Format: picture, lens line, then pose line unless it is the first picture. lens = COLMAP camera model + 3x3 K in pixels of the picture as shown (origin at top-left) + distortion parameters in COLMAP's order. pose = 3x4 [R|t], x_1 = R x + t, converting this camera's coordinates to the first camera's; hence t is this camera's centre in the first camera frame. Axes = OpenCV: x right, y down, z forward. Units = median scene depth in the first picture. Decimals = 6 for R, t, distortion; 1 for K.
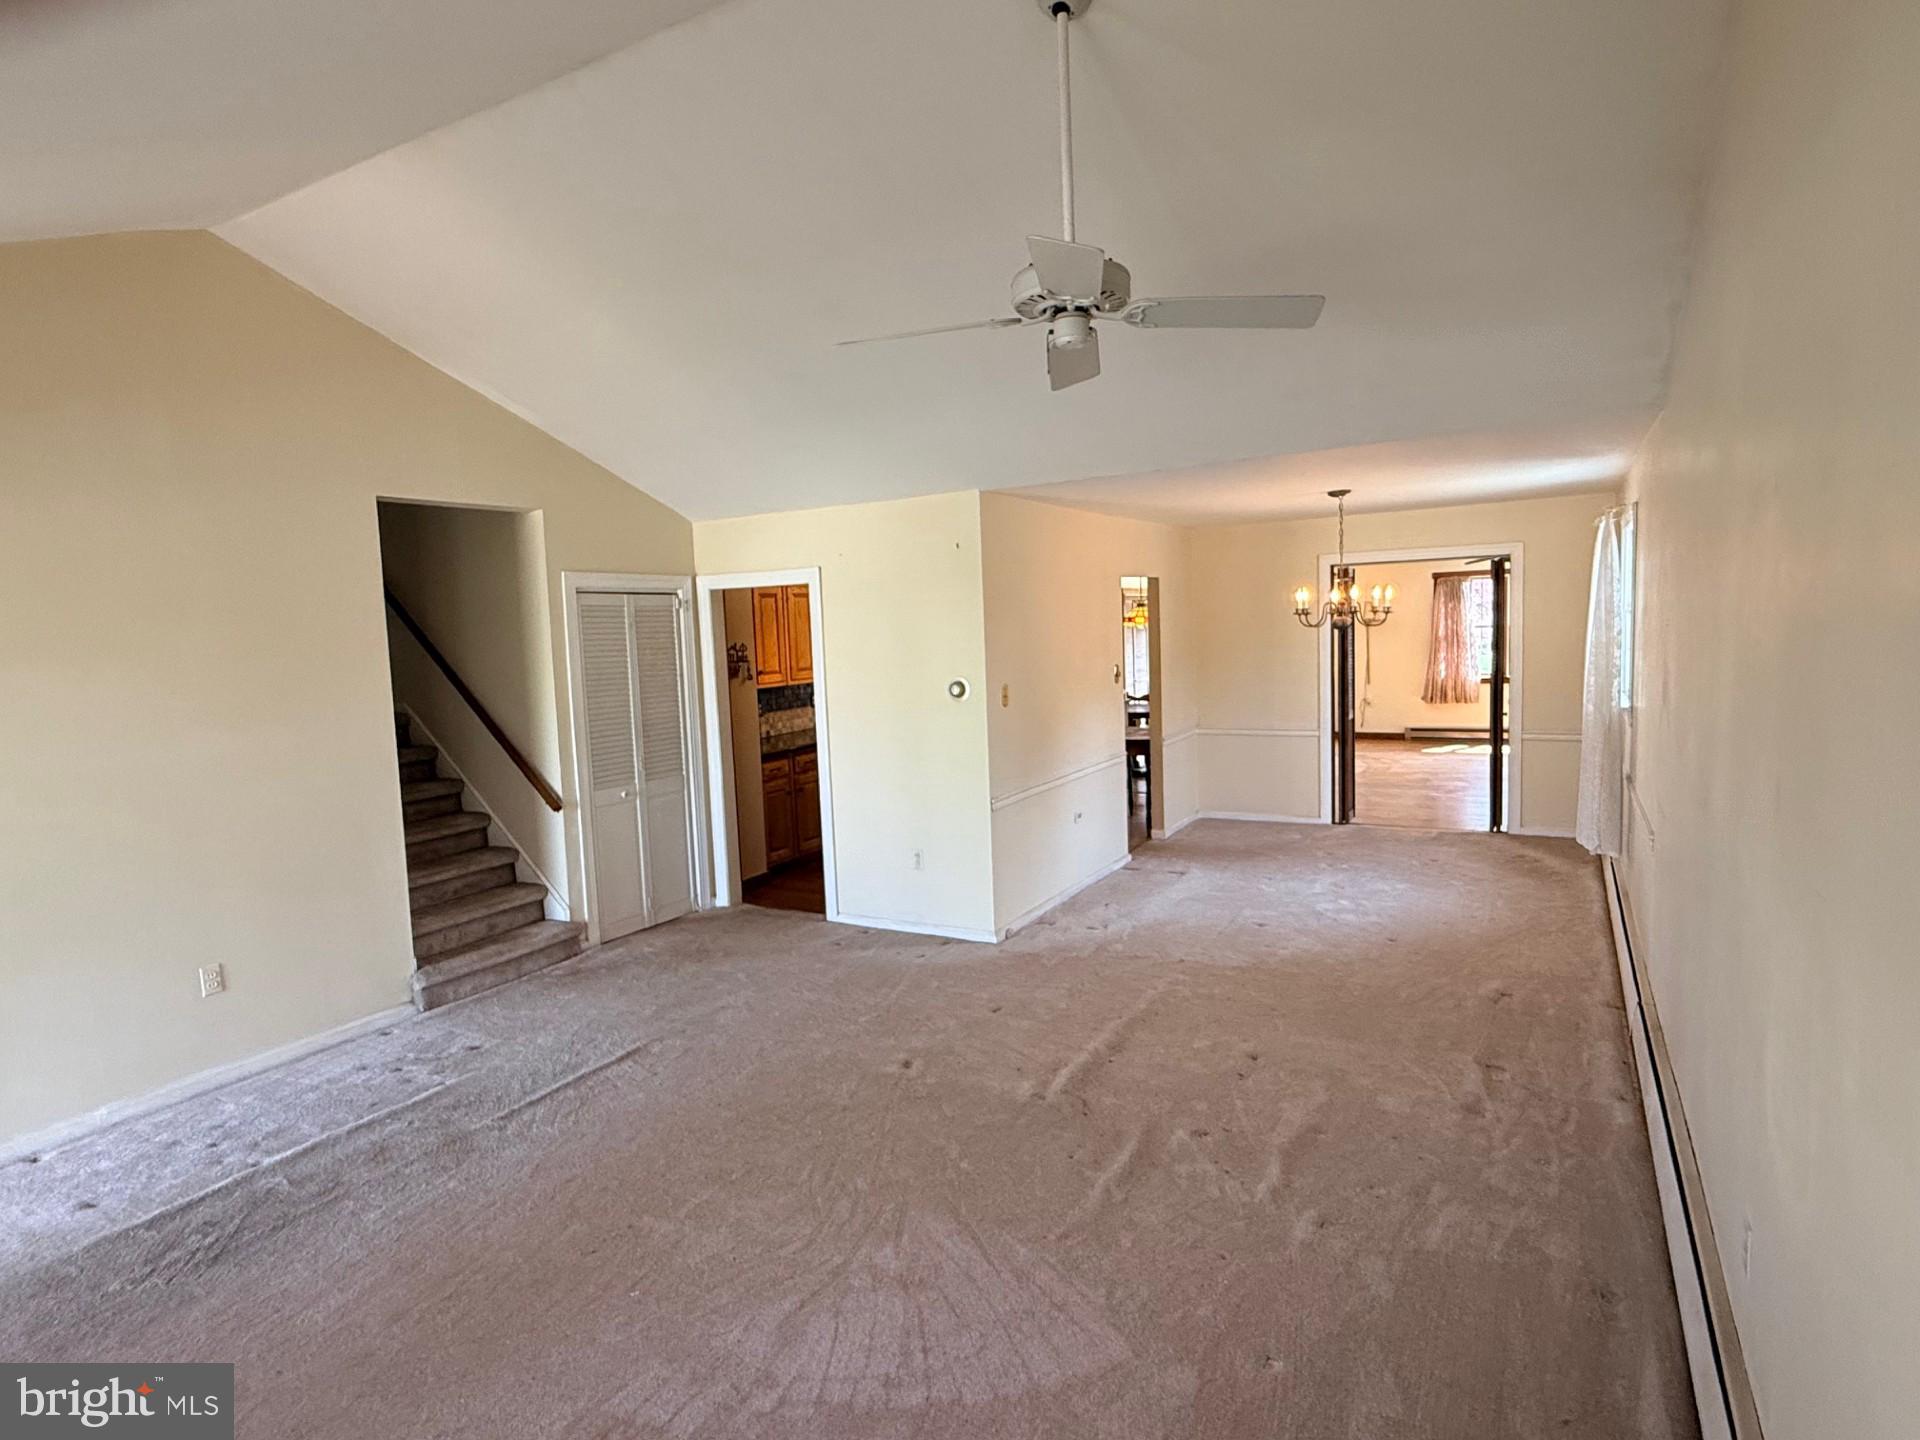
lens RADIAL K [[1035.8, 0, 960.0], [0, 1035.8, 720.0], [0, 0, 1]] dist [0.000710, 0.000379]
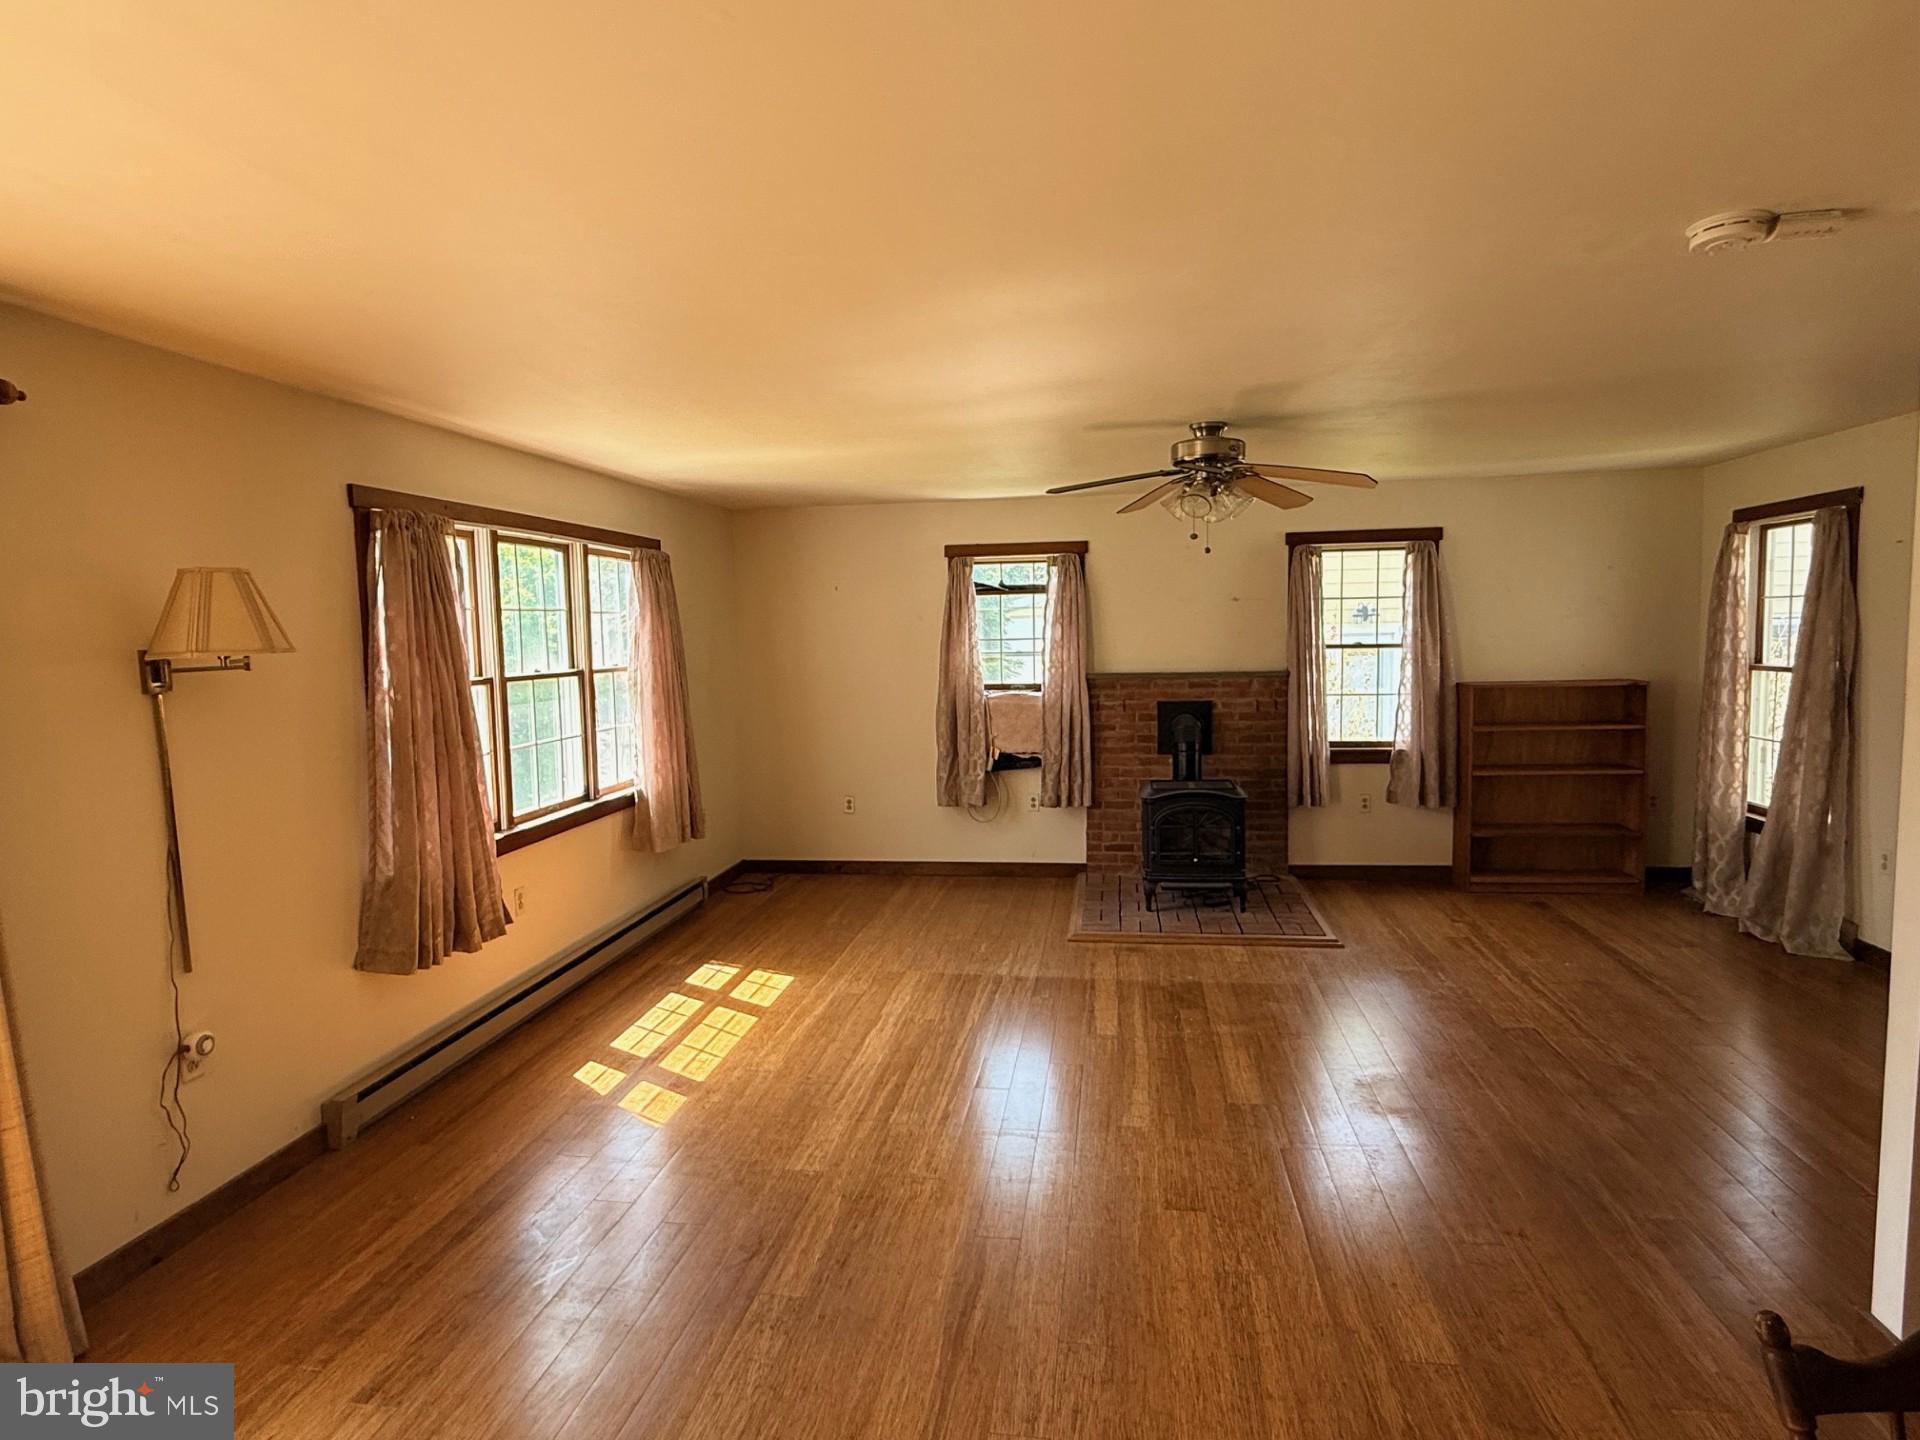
lens RADIAL K [[1064.4, 0, 951.9], [0, 1064.4, 718.3], [0, 0, 1]] dist [-0.001140, -0.001668]
pose [[-0.351993, -0.030011, 0.935521, 0.261113], [0.121027, 0.989636, 0.077284, -0.150781], [-0.928145, 0.140427, -0.344713, 1.687549]]
